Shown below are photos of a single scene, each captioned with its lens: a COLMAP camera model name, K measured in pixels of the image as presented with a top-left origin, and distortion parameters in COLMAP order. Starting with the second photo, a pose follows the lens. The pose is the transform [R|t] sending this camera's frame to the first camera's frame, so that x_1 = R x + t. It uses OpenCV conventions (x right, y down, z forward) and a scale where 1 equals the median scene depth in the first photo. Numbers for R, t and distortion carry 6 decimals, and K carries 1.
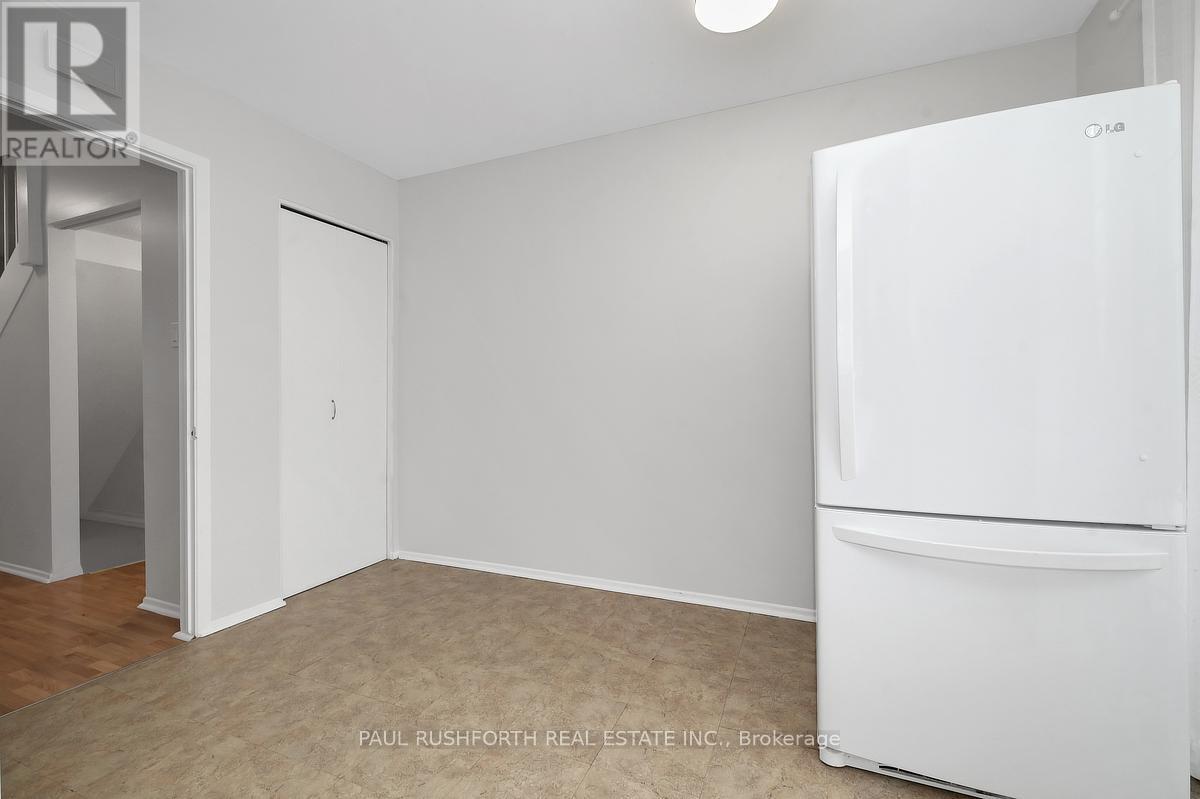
lens RADIAL K [[493.5, 0, 601.6], [0, 493.5, 392.8], [0, 0, 1]] dist [-0.002543, -0.000007]
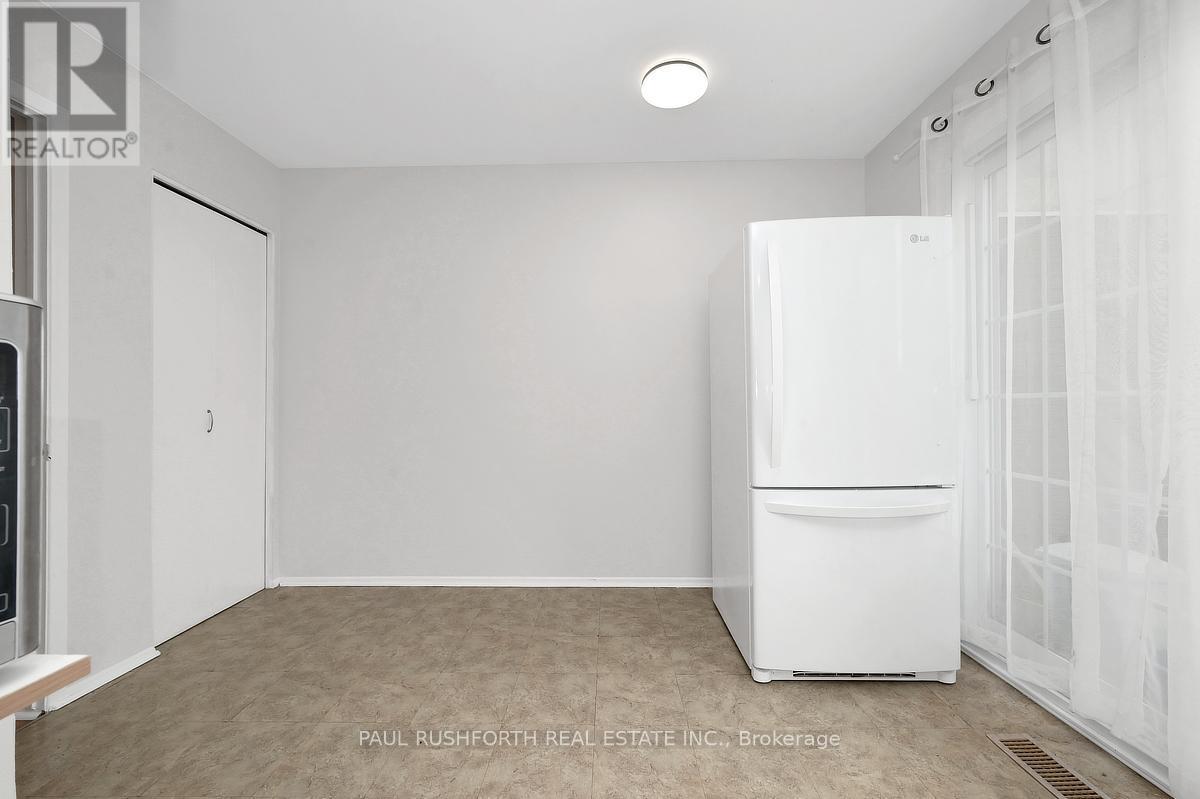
lens RADIAL K [[471.7, 0, 607.9], [0, 471.7, 397.7], [0, 0, 1]] dist [-0.002635, 0.000280]
pose [[0.932485, 0.005853, 0.361161, -0.269633], [-0.002491, 0.999949, -0.009772, -0.001530], [-0.361199, 0.008212, 0.932452, -0.032490]]
